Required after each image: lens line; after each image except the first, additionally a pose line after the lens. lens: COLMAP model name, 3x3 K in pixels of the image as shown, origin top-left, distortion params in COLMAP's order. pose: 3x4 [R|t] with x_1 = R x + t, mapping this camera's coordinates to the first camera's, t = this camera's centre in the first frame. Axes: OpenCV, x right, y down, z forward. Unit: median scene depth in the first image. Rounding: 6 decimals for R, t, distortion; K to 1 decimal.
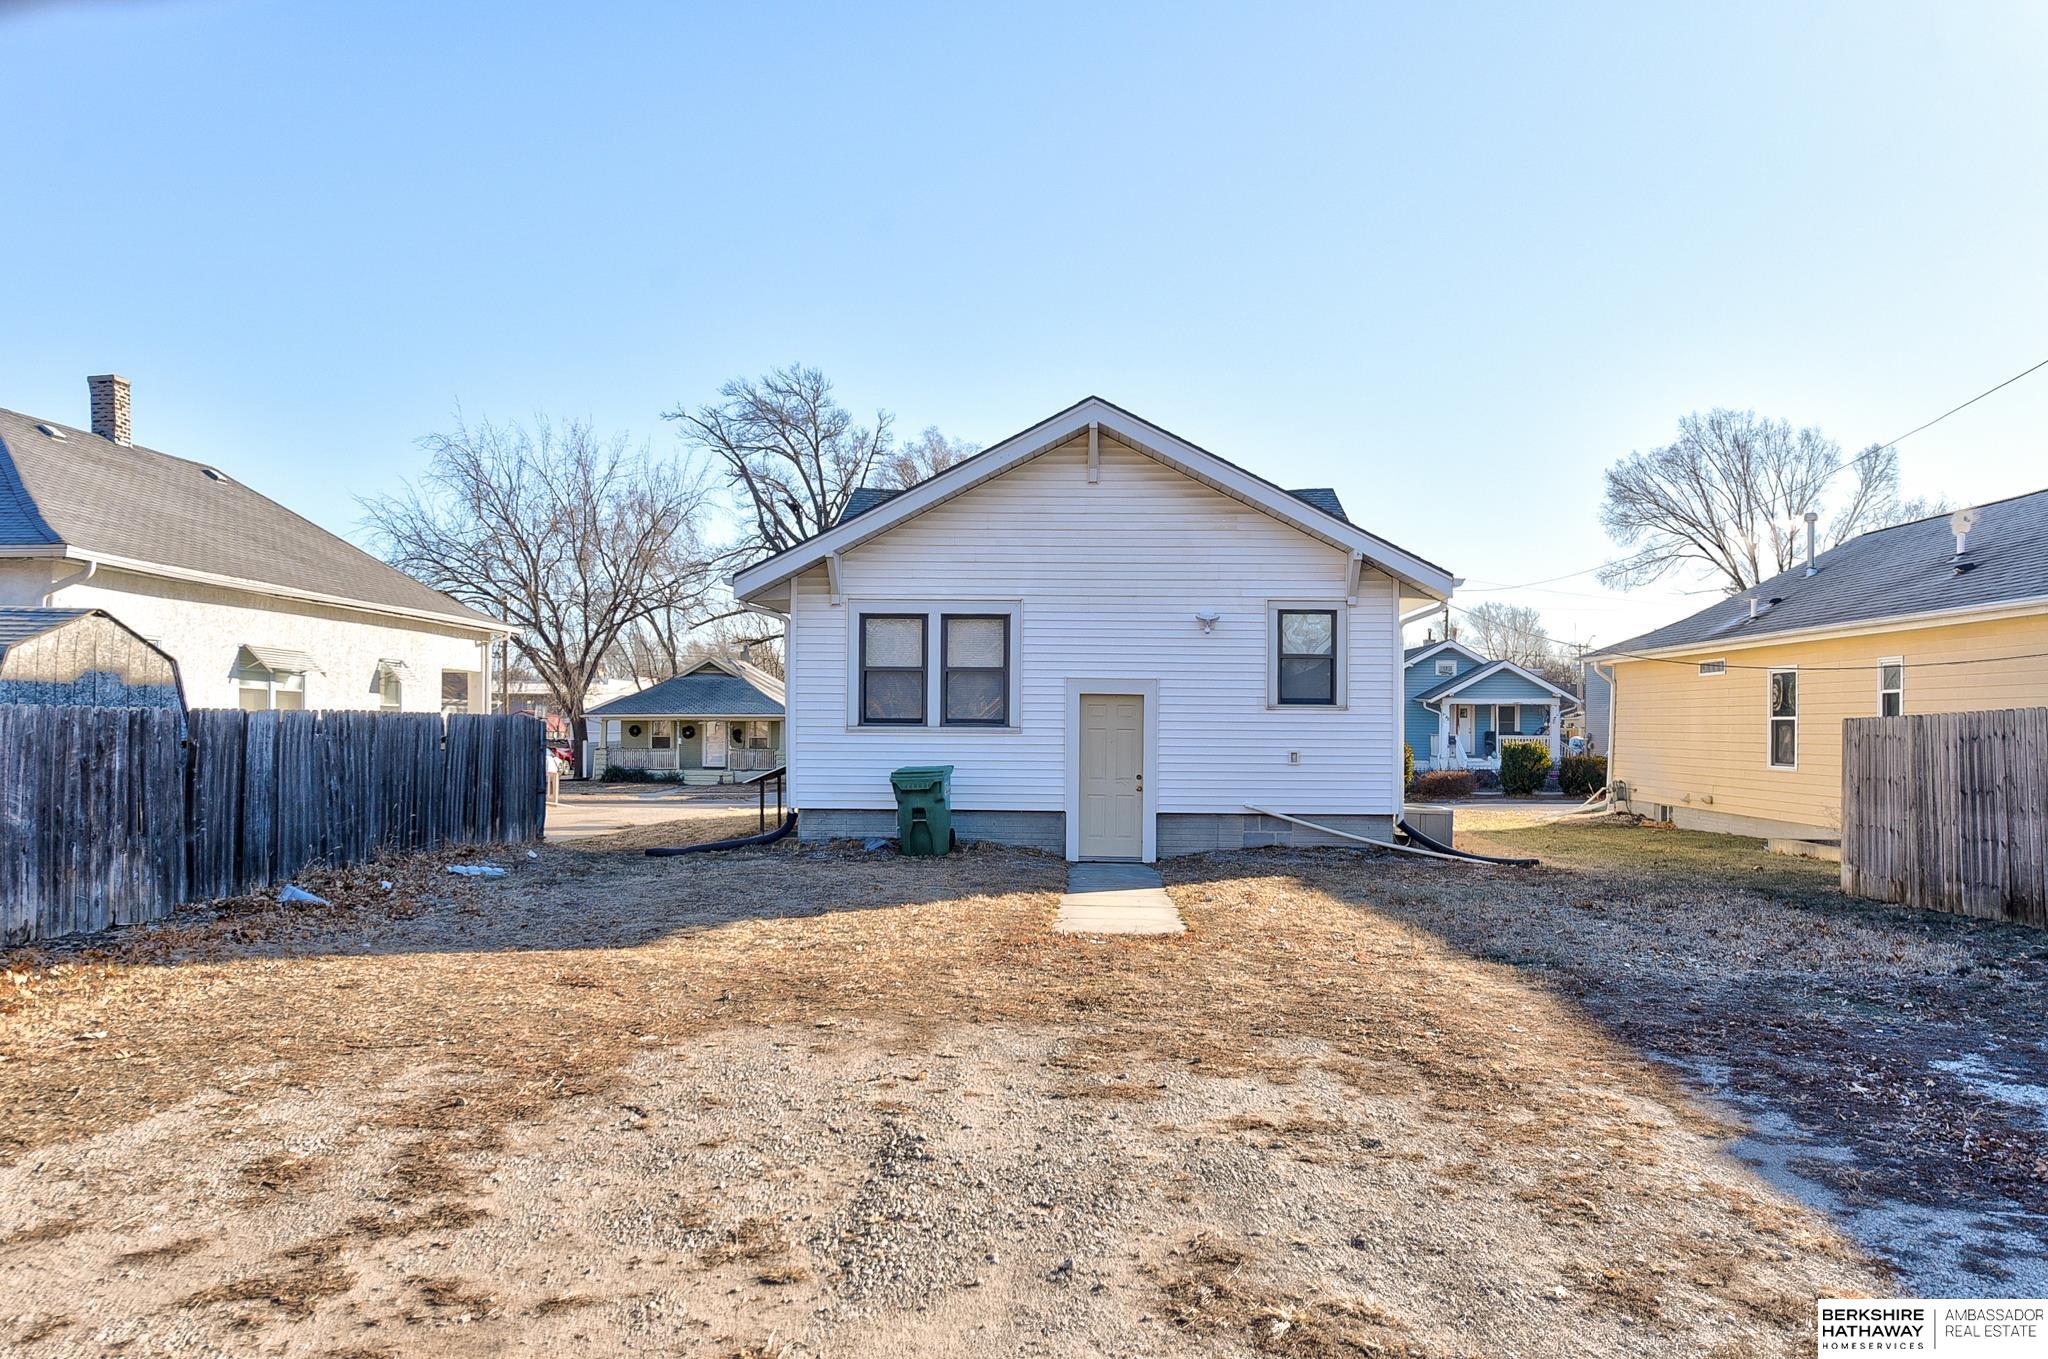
lens RADIAL K [[1383.0, 0, 1042.4], [0, 1383.0, 668.4], [0, 0, 1]] dist [0.010060, 0.004164]
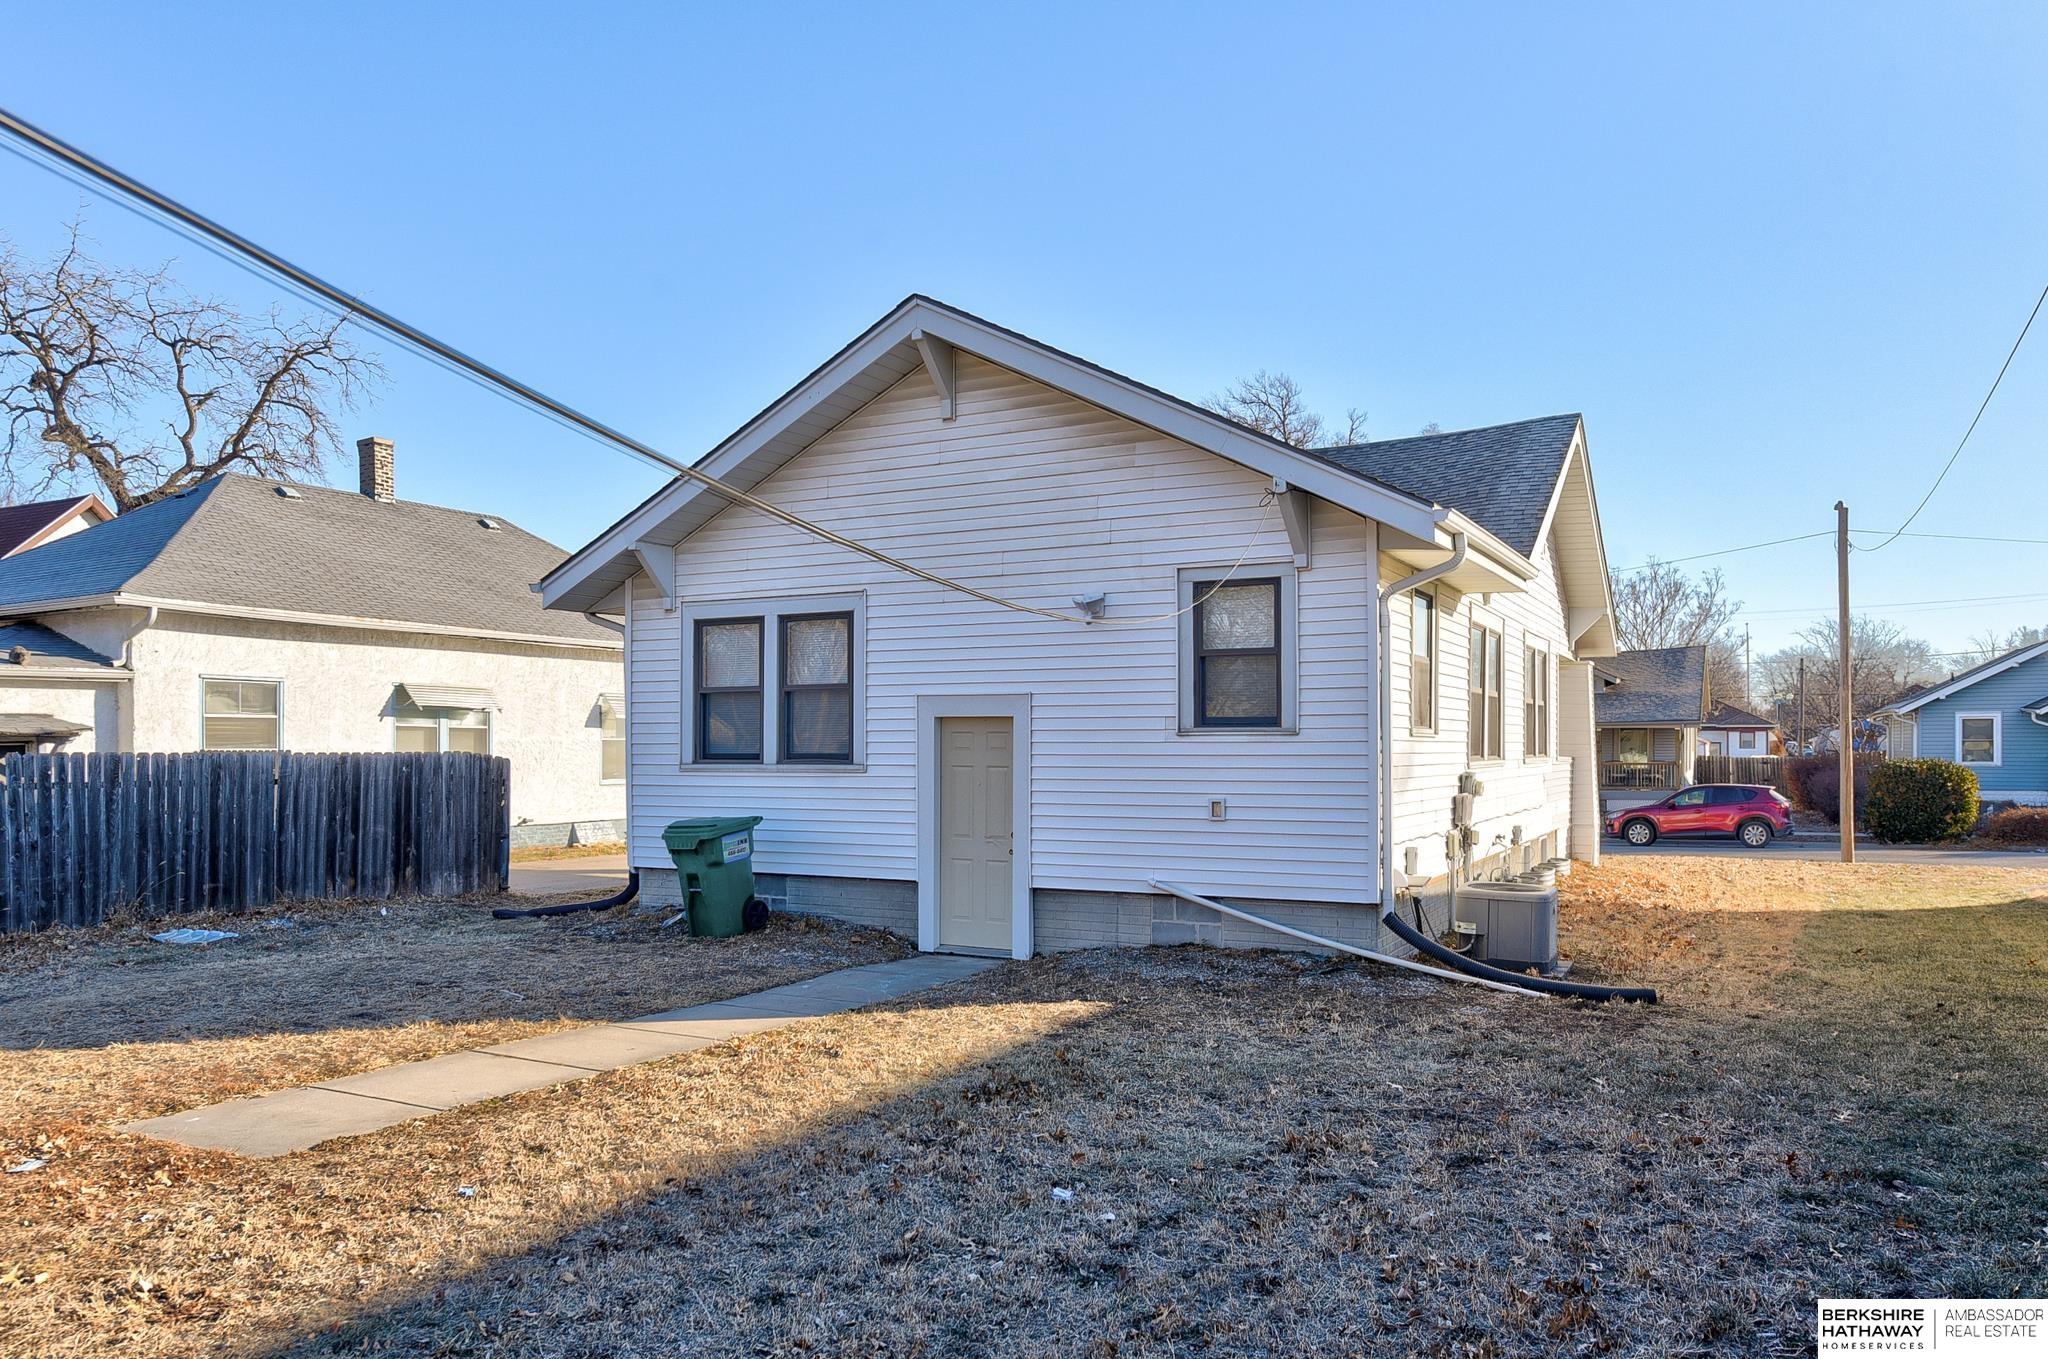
lens RADIAL K [[1383.0, 0, 1013.1], [0, 1383.0, 700.9], [0, 0, 1]] dist [0.010060, 0.004164]
pose [[0.905051, -0.024167, -0.424615, 0.365661], [0.026115, 0.999658, -0.001234, 0.011903], [0.424500, -0.009971, 0.905373, 0.369899]]
